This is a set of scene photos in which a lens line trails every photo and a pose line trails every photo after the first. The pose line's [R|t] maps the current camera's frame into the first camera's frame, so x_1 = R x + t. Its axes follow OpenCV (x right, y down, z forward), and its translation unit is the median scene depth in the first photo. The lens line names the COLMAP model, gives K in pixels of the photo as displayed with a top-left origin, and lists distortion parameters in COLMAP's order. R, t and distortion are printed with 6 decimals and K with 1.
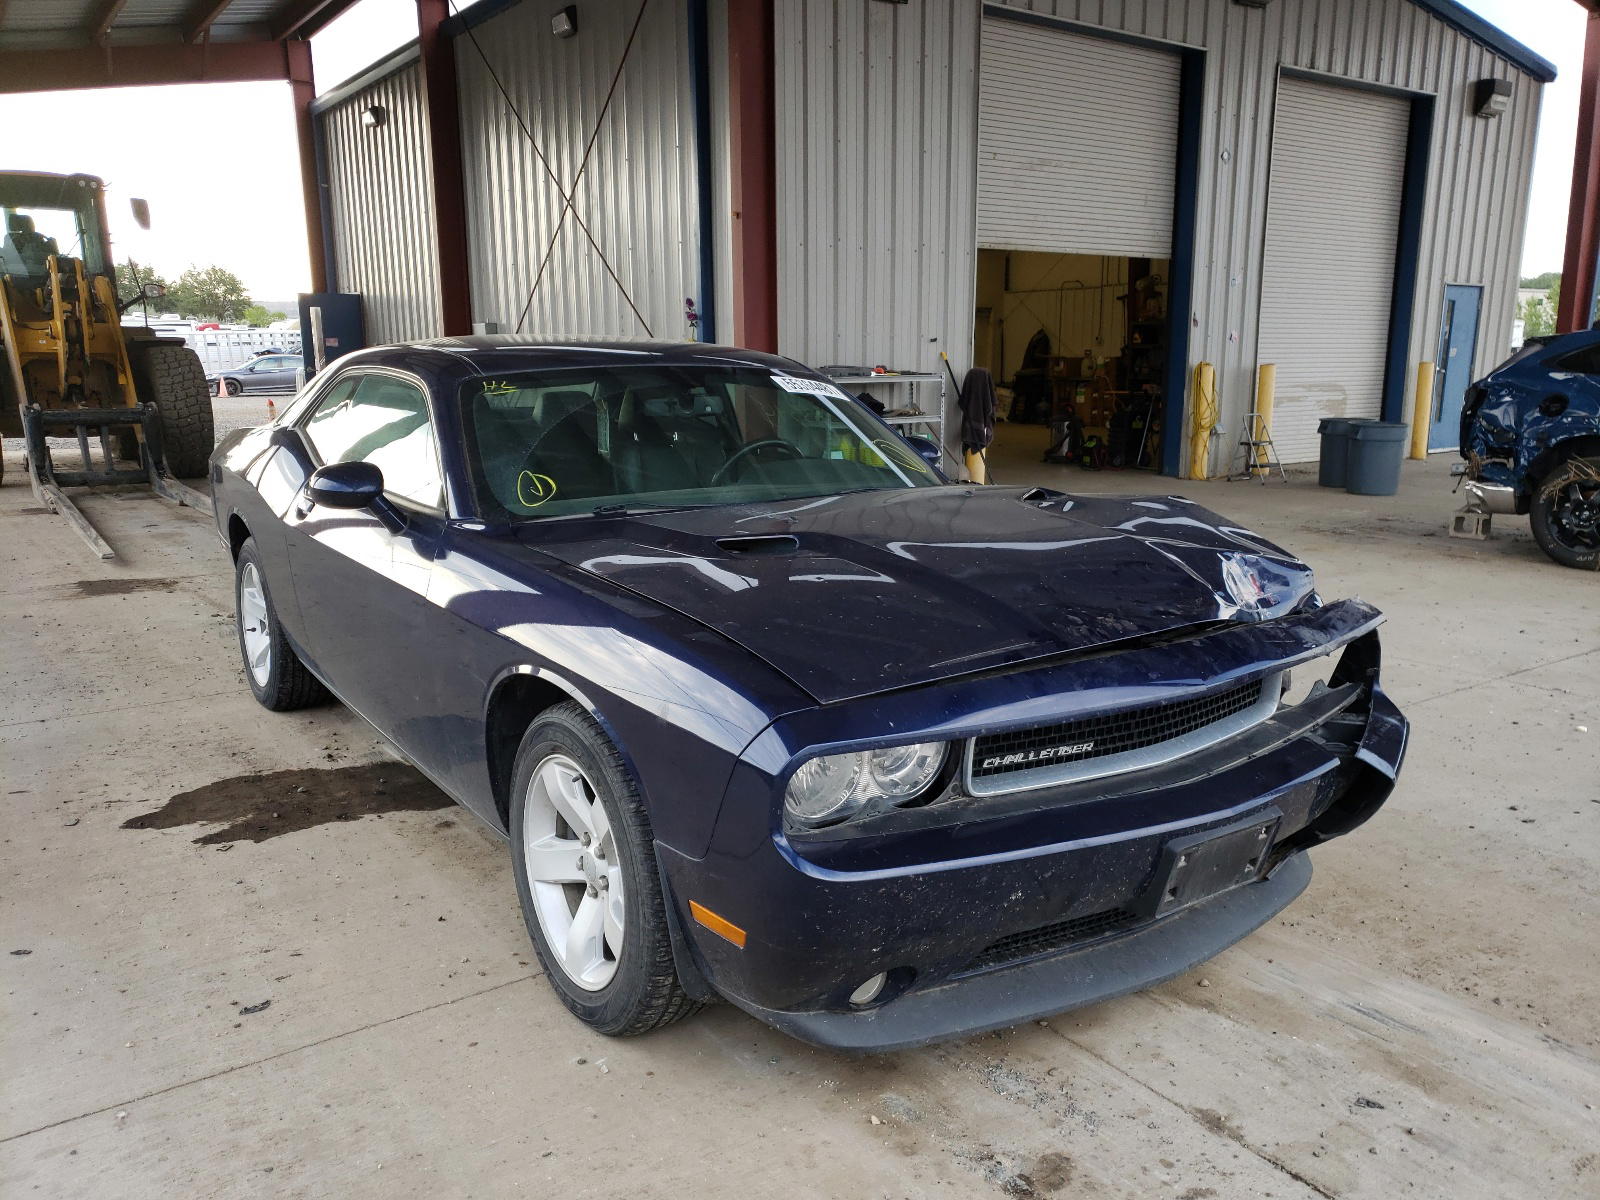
lens RADIAL K [[1223.8, 0, 800.0], [0, 1223.8, 600.0], [0, 0, 1]] dist [0.006450, -0.002265]
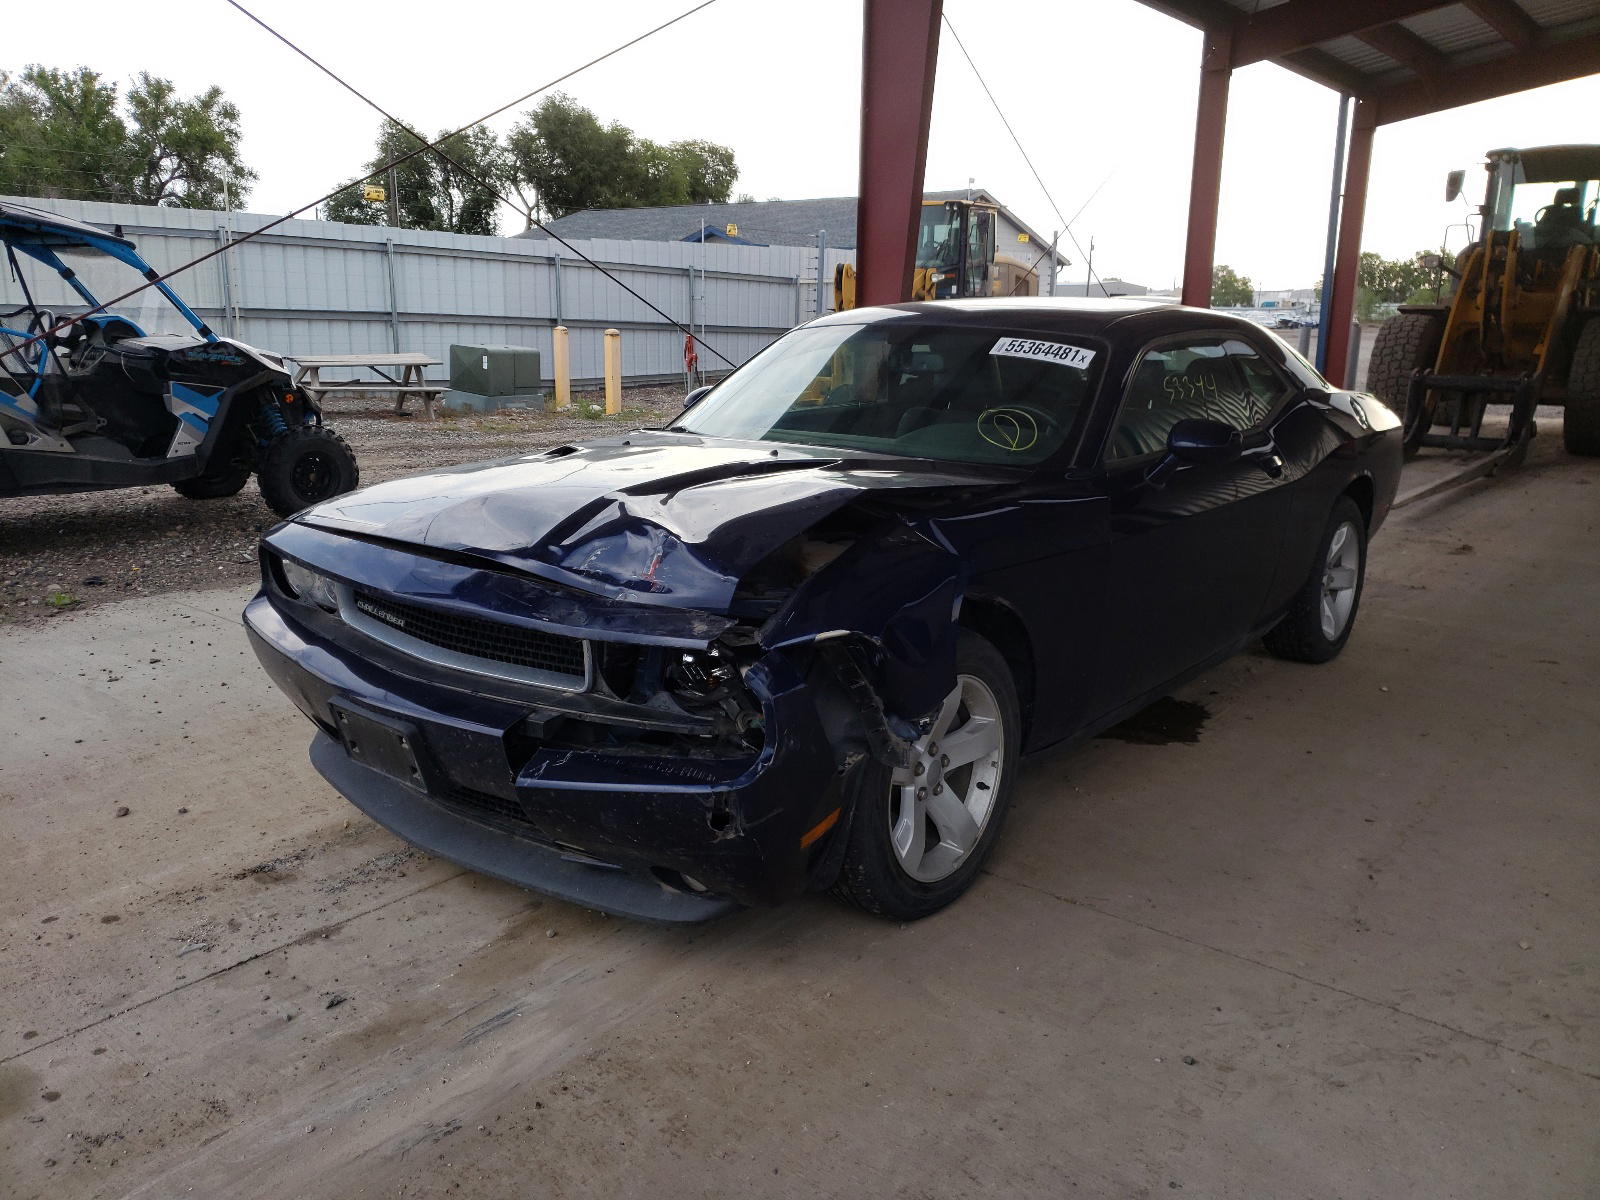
lens RADIAL K [[1223.8, 0, 800.0], [0, 1223.8, 600.0], [0, 0, 1]] dist [0.006450, -0.002265]
pose [[0.283293, 0.230121, -0.931015, 1.490470], [-0.211907, 0.961810, 0.173252, -0.198751], [0.935329, 0.148208, 0.321238, 0.979476]]
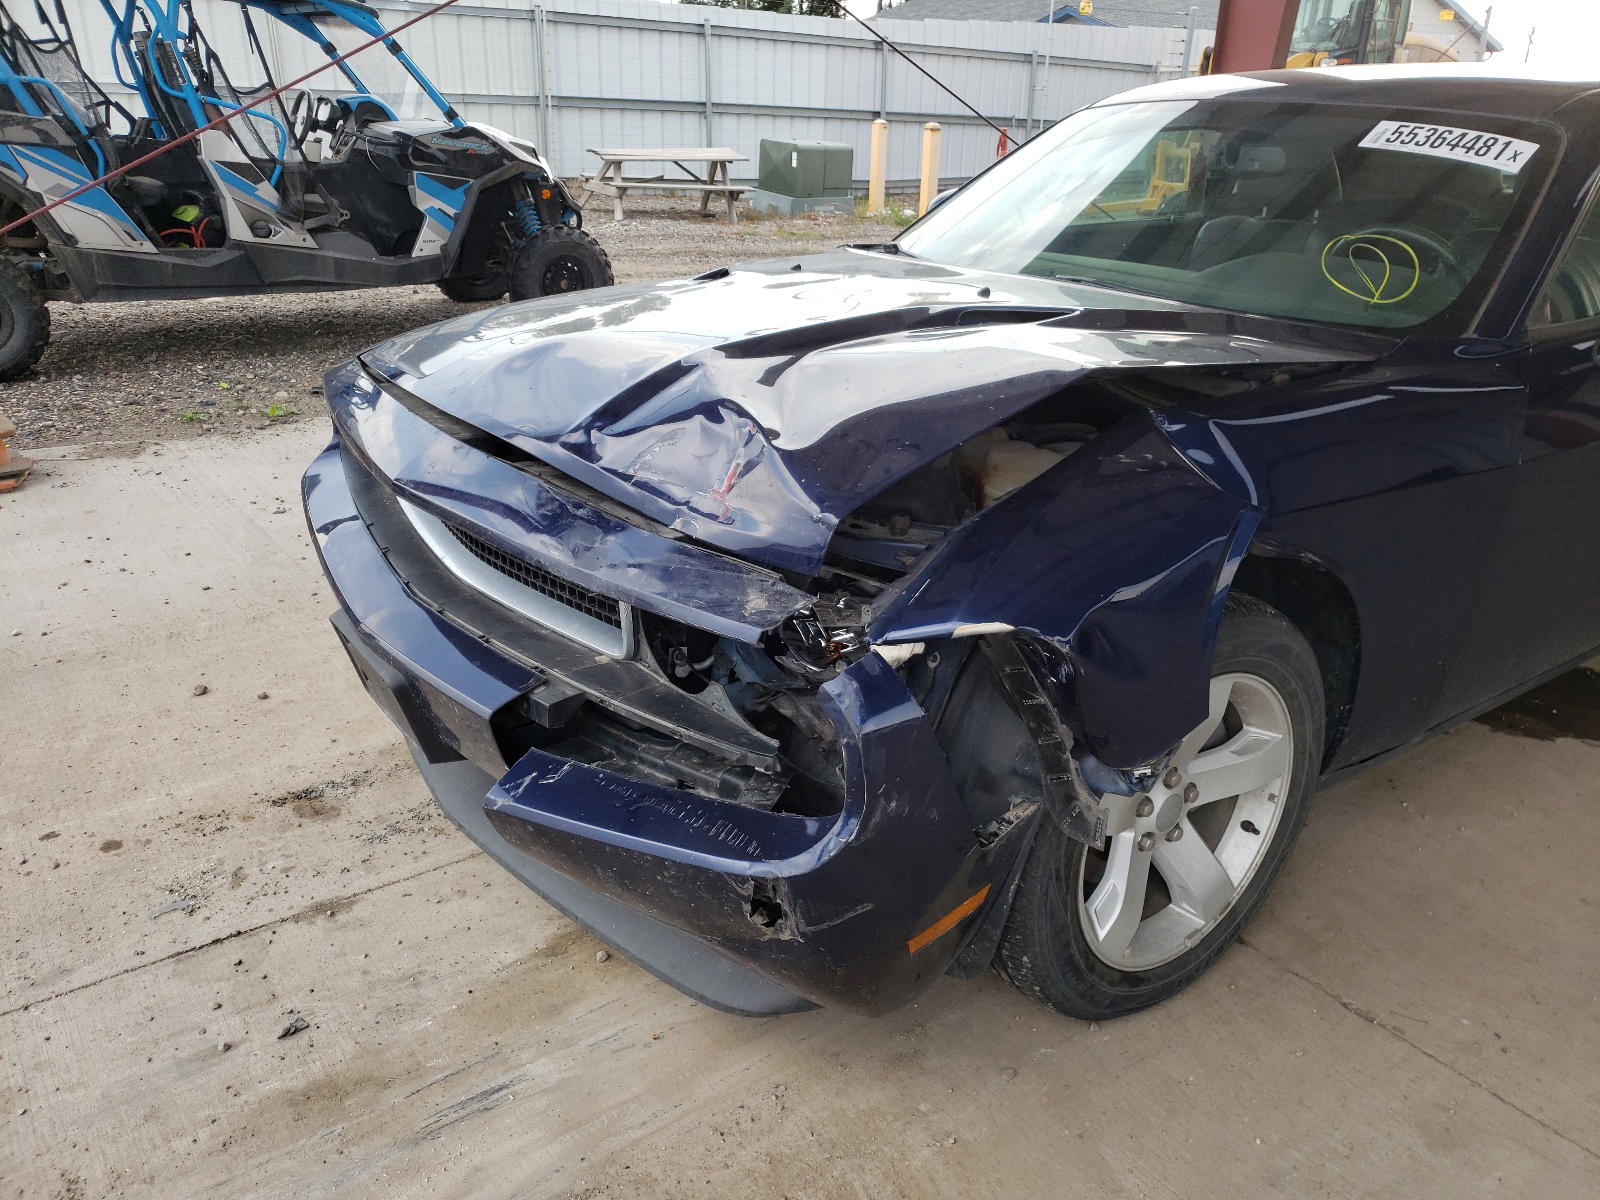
lens RADIAL K [[1230.8, 0, 824.9], [0, 1230.8, 617.2], [0, 0, 1]] dist [0.003015, 0.000593]
pose [[0.033784, 0.392174, -0.919270, 1.108620], [-0.226202, 0.898928, 0.375182, -0.213574], [0.973494, 0.195266, 0.119079, 1.185382]]
